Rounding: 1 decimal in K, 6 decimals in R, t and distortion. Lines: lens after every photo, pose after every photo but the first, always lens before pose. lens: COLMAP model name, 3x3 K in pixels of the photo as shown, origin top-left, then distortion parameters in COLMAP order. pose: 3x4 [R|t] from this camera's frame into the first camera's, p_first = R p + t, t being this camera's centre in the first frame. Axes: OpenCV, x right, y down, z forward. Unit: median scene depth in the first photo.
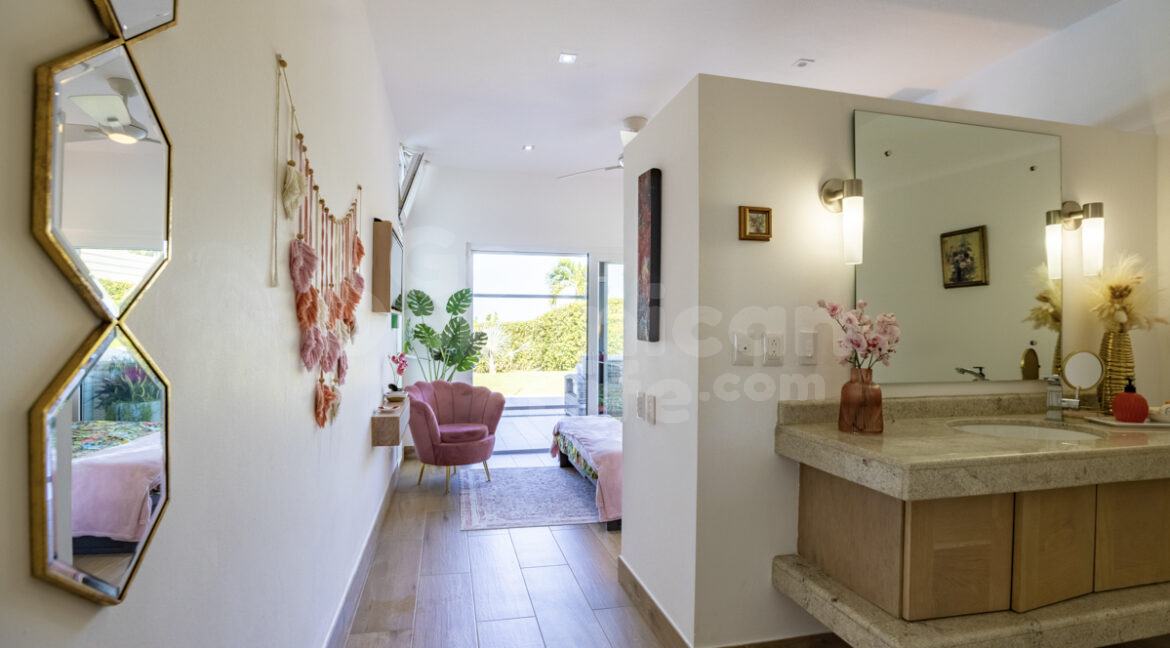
lens RADIAL K [[556.1, 0, 584.3], [0, 556.1, 328.6], [0, 0, 1]] dist [-0.055490, 0.012721]
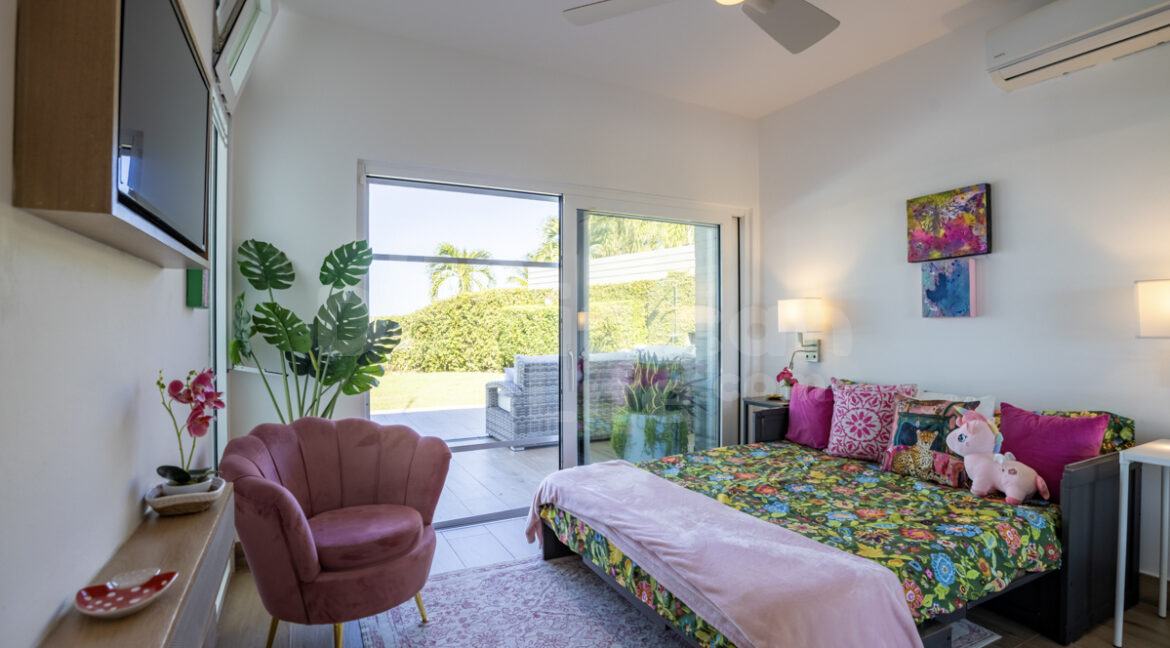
lens RADIAL K [[554.2, 0, 594.6], [0, 554.2, 322.3], [0, 0, 1]] dist [-0.047002, 0.011841]
pose [[0.969803, -0.006962, 0.243791, -0.124878], [0.007863, 0.999965, -0.002720, 0.011532], [-0.243764, 0.004554, 0.969824, 0.436264]]
